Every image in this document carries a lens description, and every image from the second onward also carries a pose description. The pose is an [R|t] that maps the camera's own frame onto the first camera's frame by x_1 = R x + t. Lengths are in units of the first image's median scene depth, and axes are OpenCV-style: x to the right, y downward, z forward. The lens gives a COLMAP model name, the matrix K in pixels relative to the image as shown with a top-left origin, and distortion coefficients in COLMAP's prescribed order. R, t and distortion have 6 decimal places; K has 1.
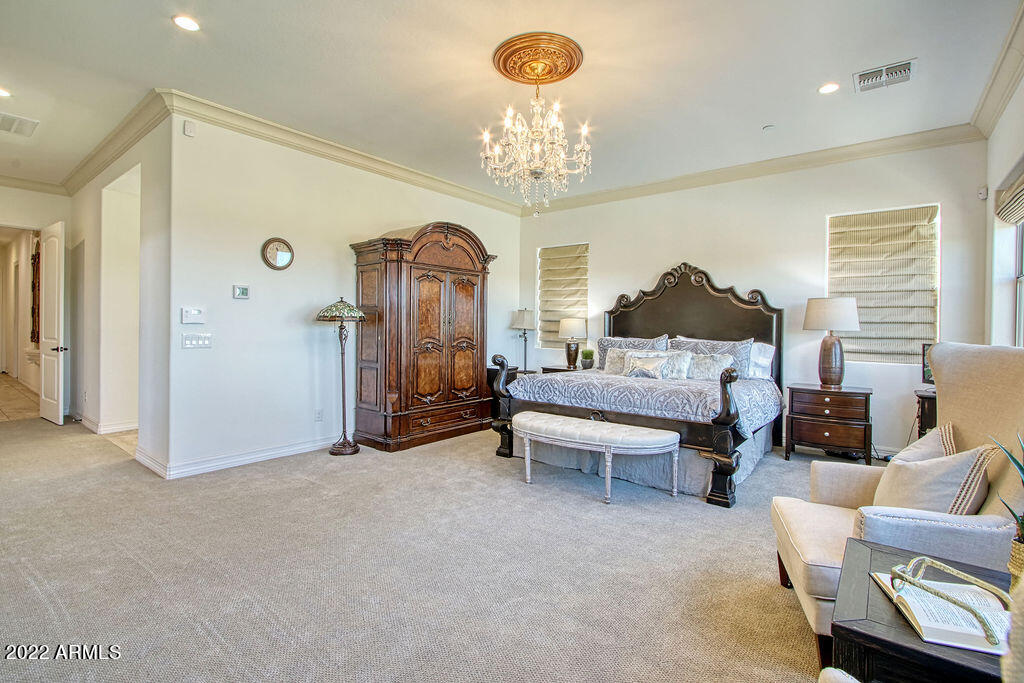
lens RADIAL K [[478.4, 0, 507.8], [0, 478.4, 330.9], [0, 0, 1]] dist [-0.011597, 0.000587]
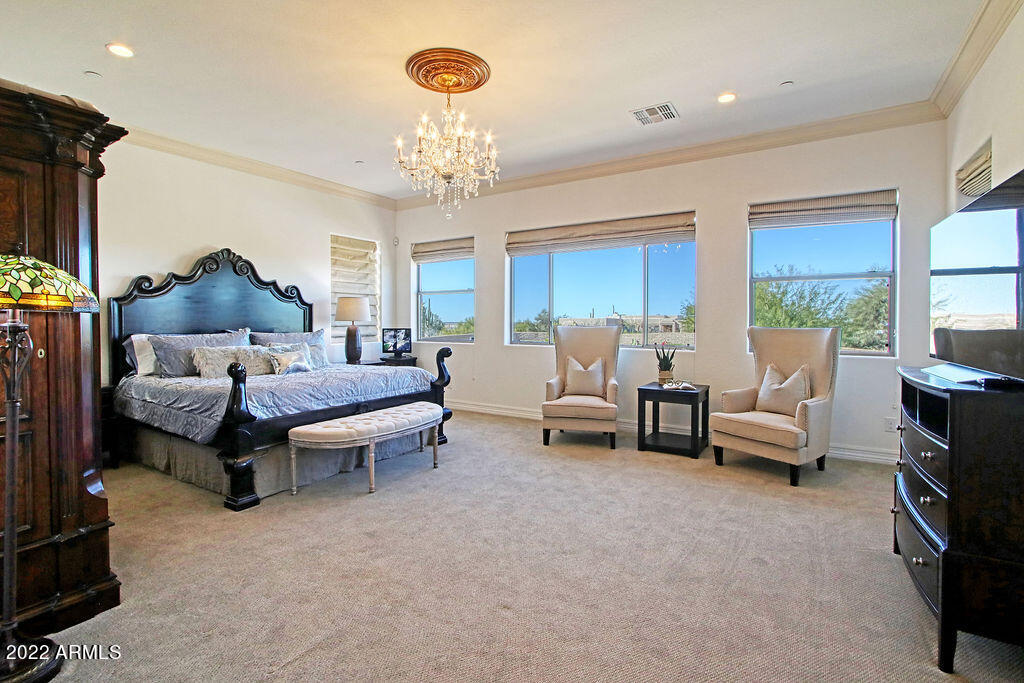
lens RADIAL K [[478.4, 0, 507.8], [0, 478.4, 330.9], [0, 0, 1]] dist [-0.011597, 0.000587]
pose [[-0.098302, -0.031502, 0.994658, -0.765264], [0.007494, 0.999447, 0.032394, -0.014360], [-0.995128, 0.010638, -0.098012, 0.722427]]
